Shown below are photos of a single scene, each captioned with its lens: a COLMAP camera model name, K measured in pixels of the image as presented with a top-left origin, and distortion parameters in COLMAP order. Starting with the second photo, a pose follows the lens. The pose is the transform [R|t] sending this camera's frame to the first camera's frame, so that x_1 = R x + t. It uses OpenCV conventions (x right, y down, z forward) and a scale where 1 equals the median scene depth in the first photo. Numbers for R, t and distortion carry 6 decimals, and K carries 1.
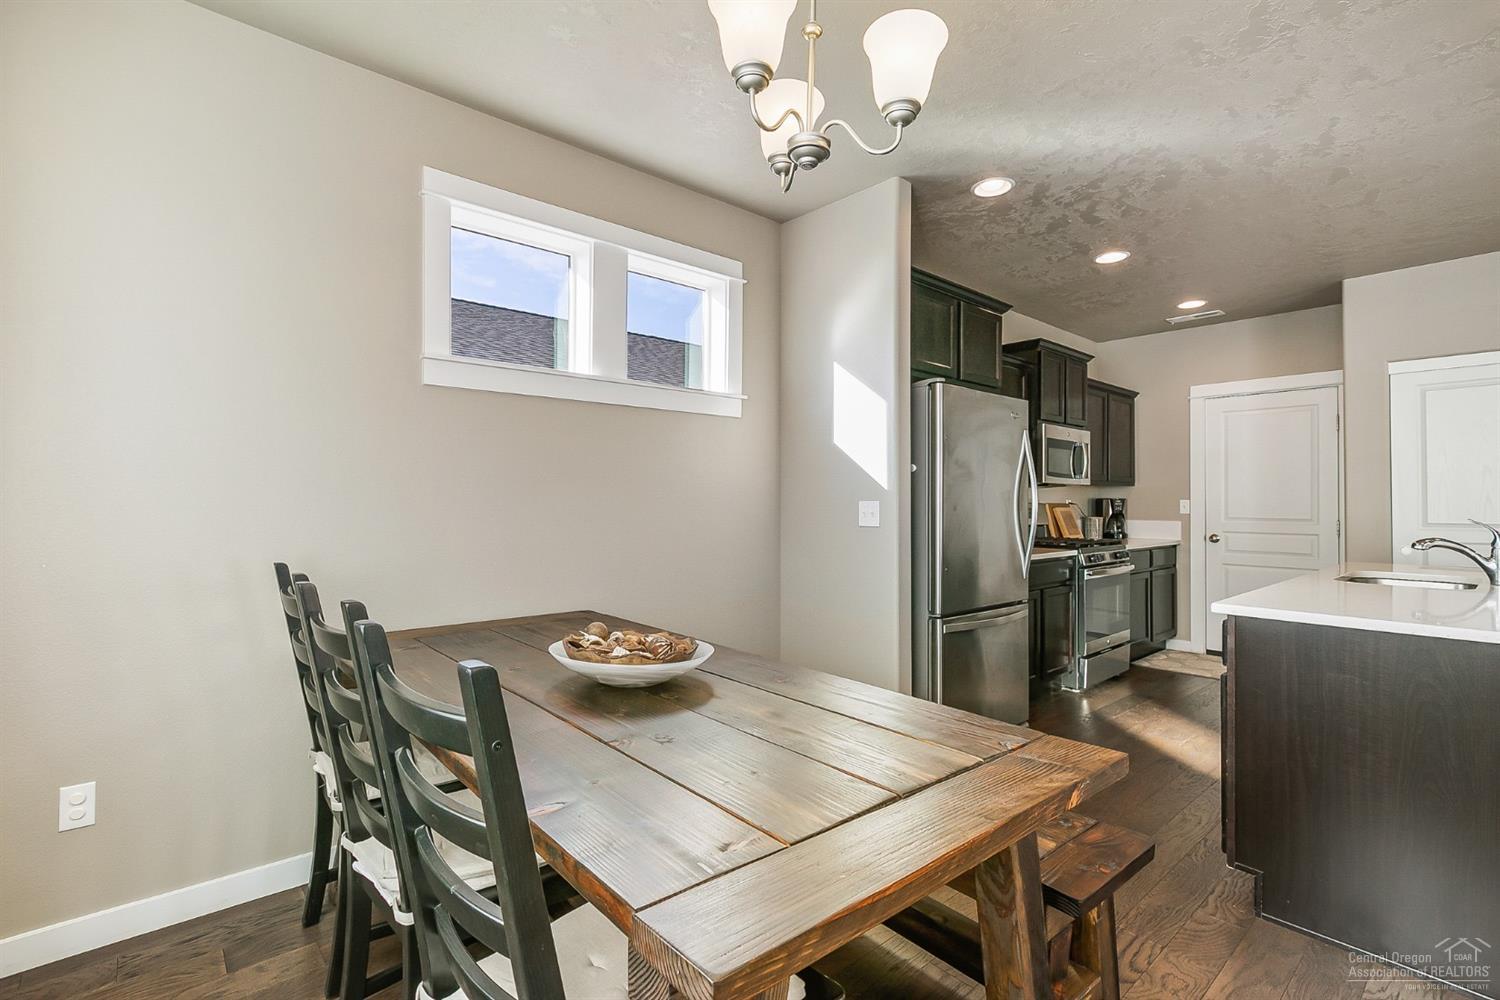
lens RADIAL K [[674.6, 0, 751.2], [0, 674.6, 488.8], [0, 0, 1]] dist [0.023434, -0.012190]
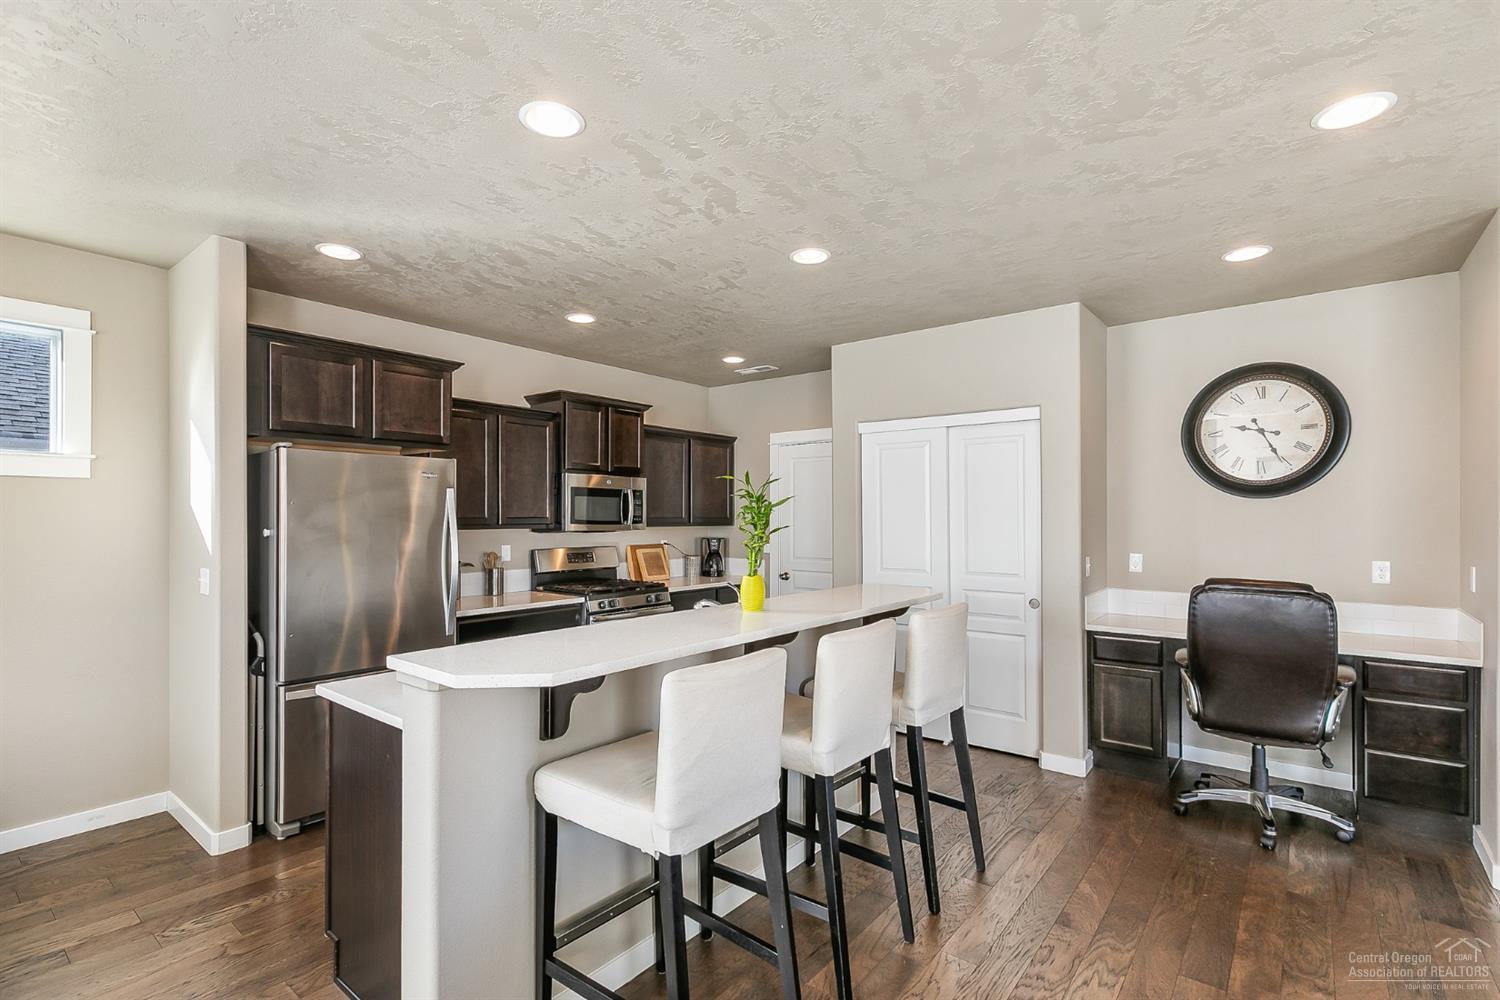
lens RADIAL K [[684.3, 0, 744.2], [0, 684.3, 515.0], [0, 0, 1]] dist [0.001555, 0.000457]
pose [[0.984906, -0.004360, 0.173037, 0.486658], [0.001767, 0.999884, 0.015137, -0.045733], [-0.173082, -0.014603, 0.984799, -0.063418]]
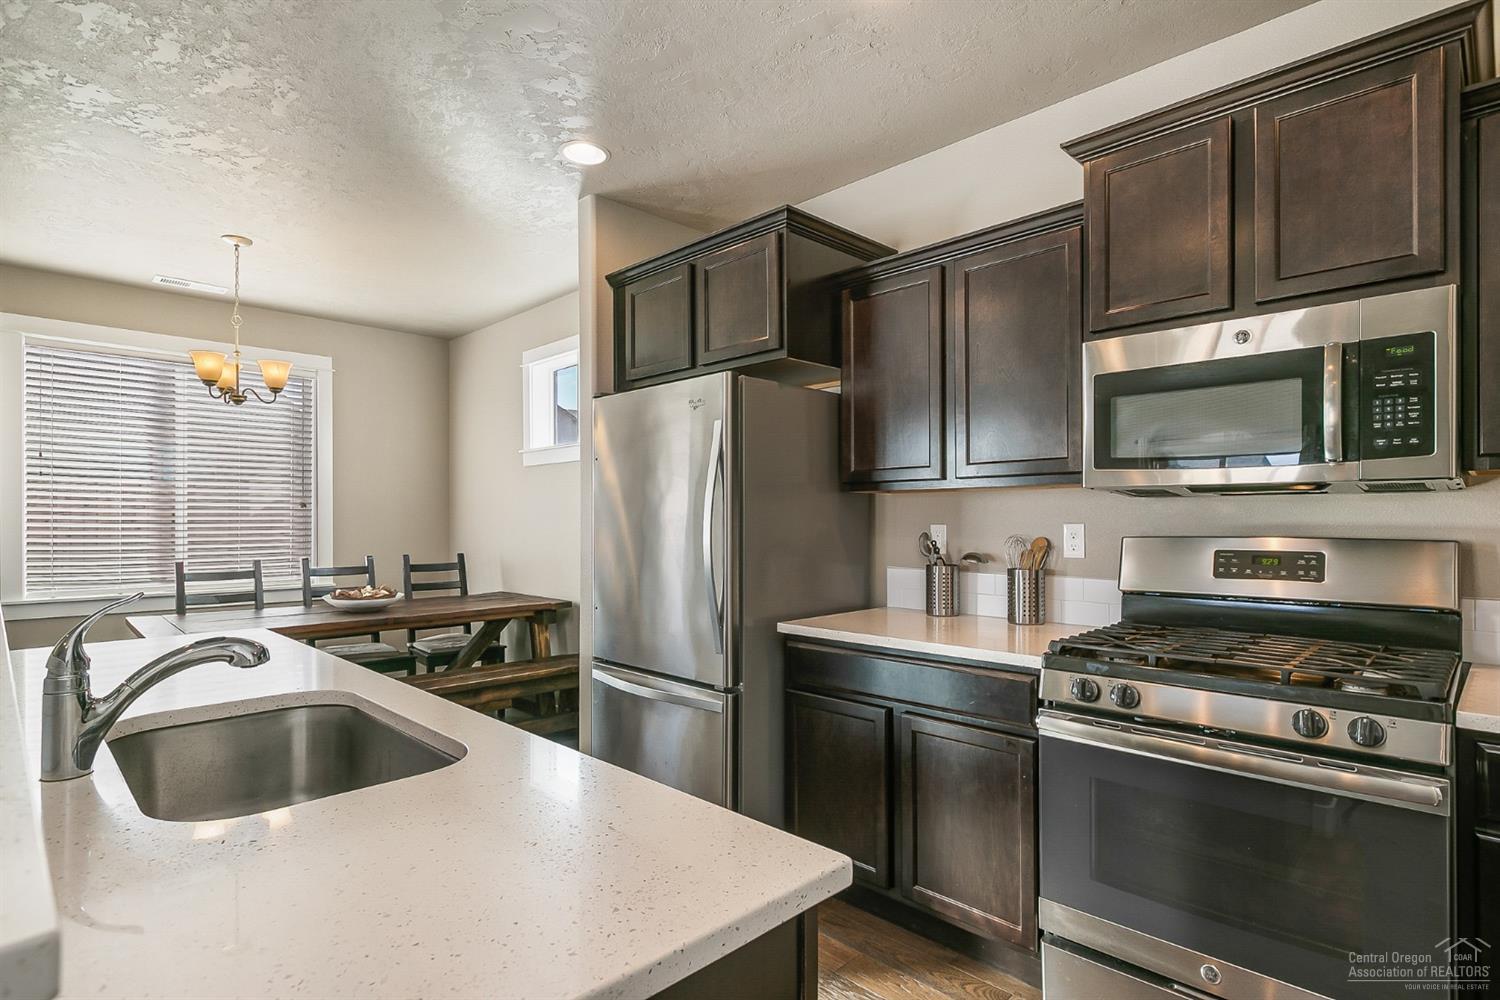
lens RADIAL K [[769.7, 0, 752.2], [0, 769.7, 514.9], [0, 0, 1]] dist [-0.001966, 0.000570]
pose [[0.061054, -0.011509, -0.998068, 0.829998], [0.019967, 0.999748, -0.010307, 0.007563], [0.997935, -0.019299, 0.061268, 0.724600]]
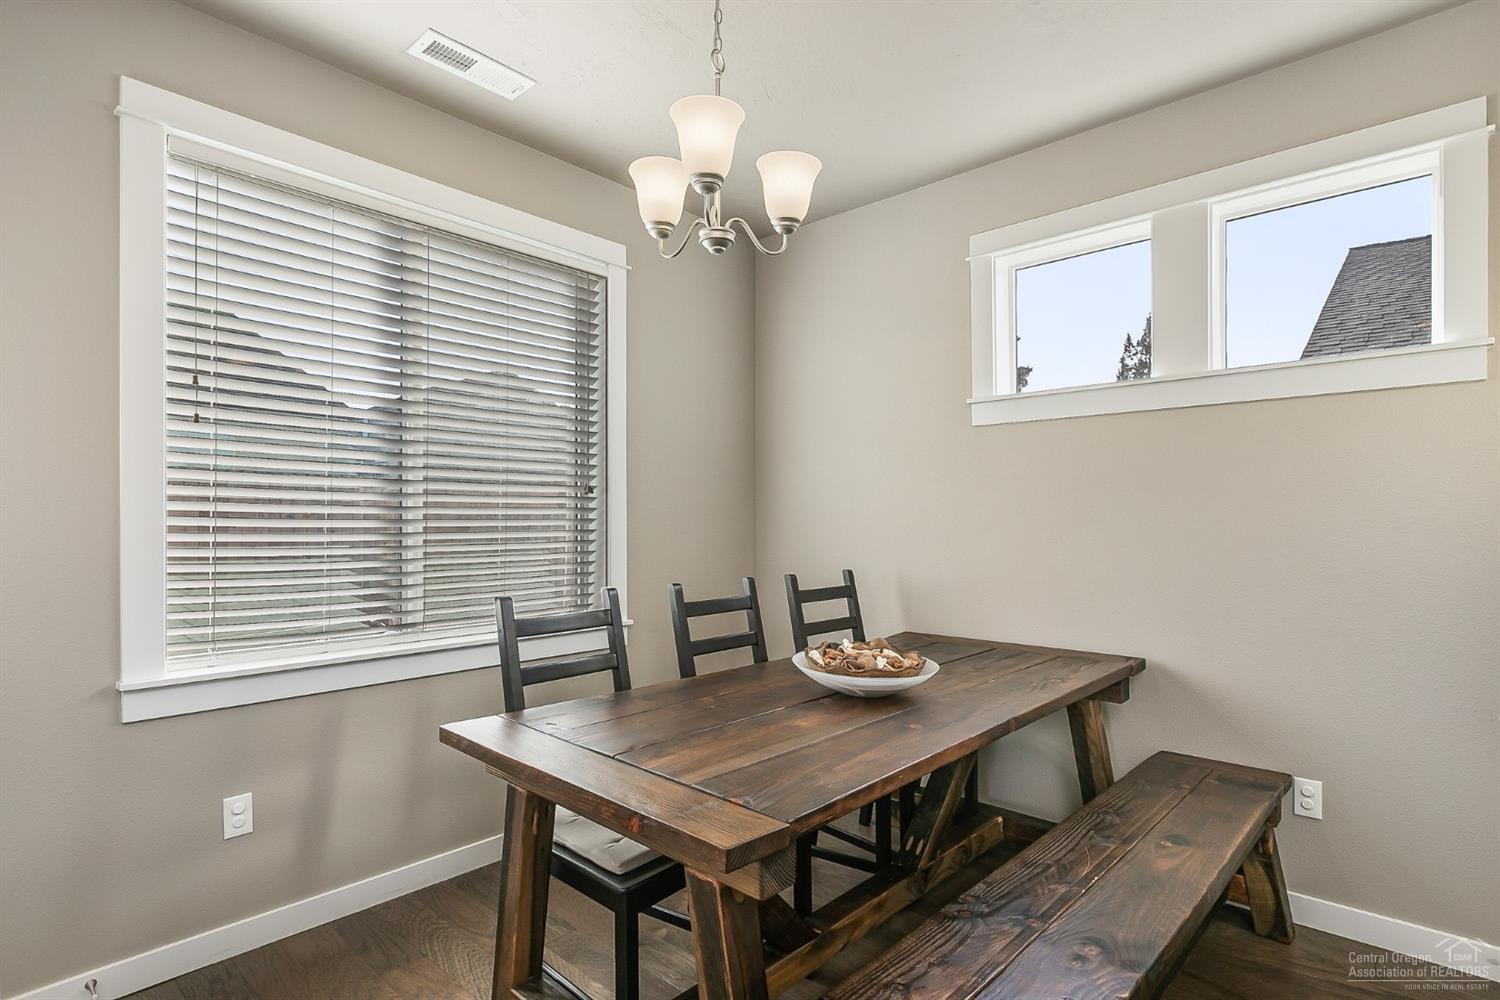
lens RADIAL K [[769.7, 0, 752.2], [0, 769.7, 514.9], [0, 0, 1]] dist [-0.001966, 0.000570]
pose [[0.119057, -0.010805, -0.992829, 0.371071], [0.019635, 0.999771, -0.008526, -0.000836], [0.992693, -0.018479, 0.119242, 0.225895]]
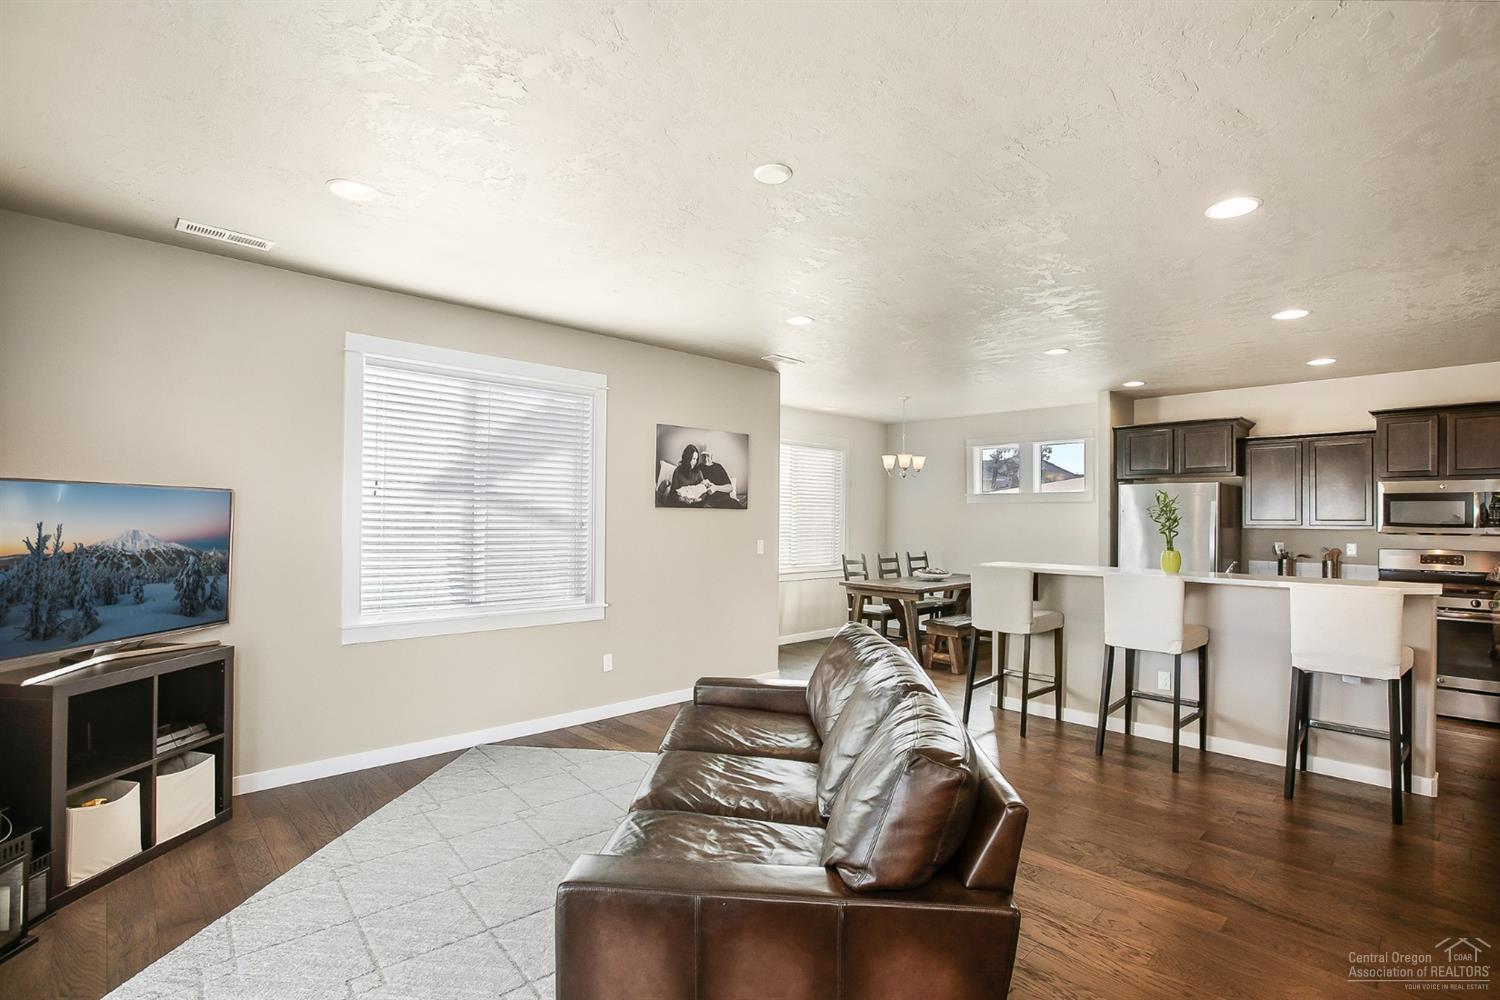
lens RADIAL K [[715.7, 0, 773.2], [0, 715.7, 512.1], [0, 0, 1]] dist [-0.000987, -0.000092]
pose [[0.084042, -0.015991, -0.996334, 1.488016], [0.008734, 0.999845, -0.015310, -0.032005], [0.996424, -0.007416, 0.084168, -0.144102]]
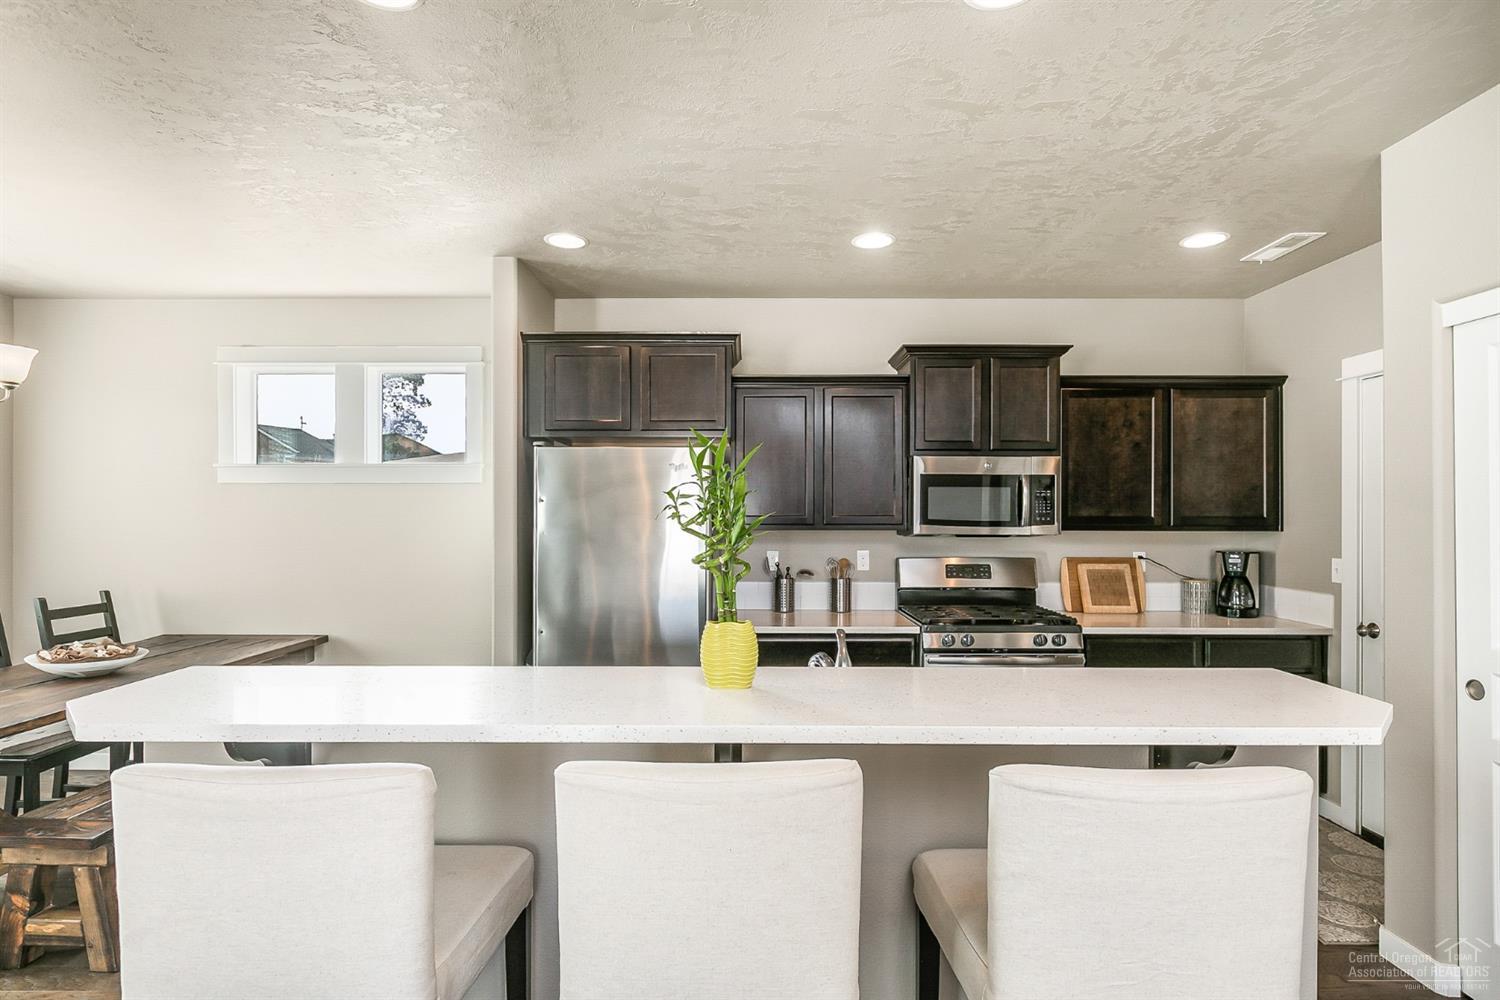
lens RADIAL K [[769.7, 0, 752.2], [0, 769.7, 514.9], [0, 0, 1]] dist [-0.001966, 0.000570]
pose [[0.752794, -0.003579, -0.658246, 0.810441], [0.013297, 0.999864, 0.009770, -0.039055], [0.658122, -0.016108, 0.752739, 0.218900]]
